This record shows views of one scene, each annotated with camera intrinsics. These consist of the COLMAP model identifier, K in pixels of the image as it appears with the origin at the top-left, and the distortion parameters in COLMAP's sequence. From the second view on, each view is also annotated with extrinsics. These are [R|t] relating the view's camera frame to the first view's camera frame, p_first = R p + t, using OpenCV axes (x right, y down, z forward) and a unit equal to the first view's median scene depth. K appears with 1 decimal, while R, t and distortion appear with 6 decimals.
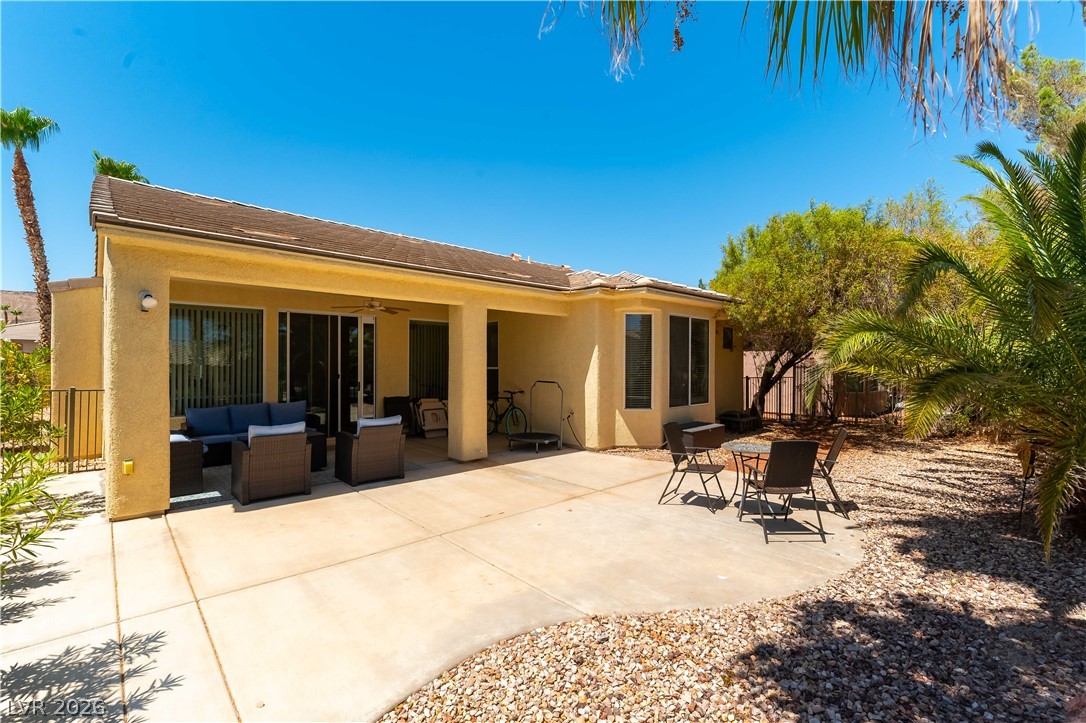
lens RADIAL K [[472.4, 0, 544.7], [0, 472.4, 365.5], [0, 0, 1]] dist [-0.000742, -0.000318]
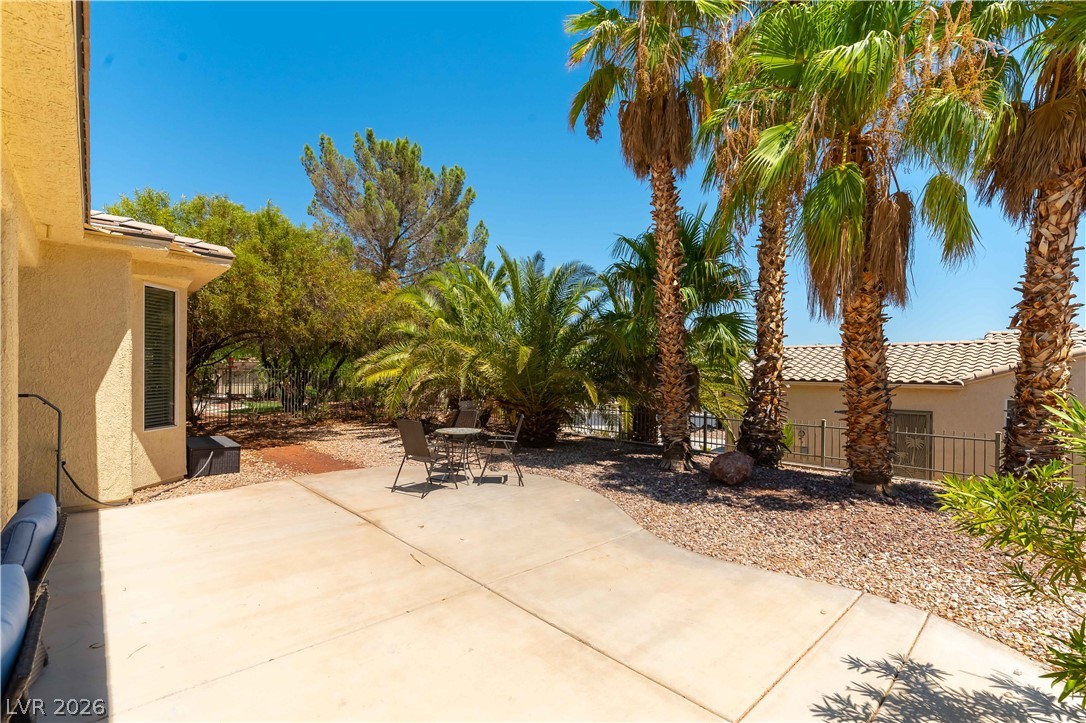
lens RADIAL K [[472.4, 0, 544.7], [0, 472.4, 365.5], [0, 0, 1]] dist [-0.000742, -0.000318]
pose [[0.010274, 0.010374, 0.999893, -1.088528], [-0.006154, 0.999928, -0.010312, 0.012510], [-0.999928, -0.006047, 0.010337, 0.983896]]
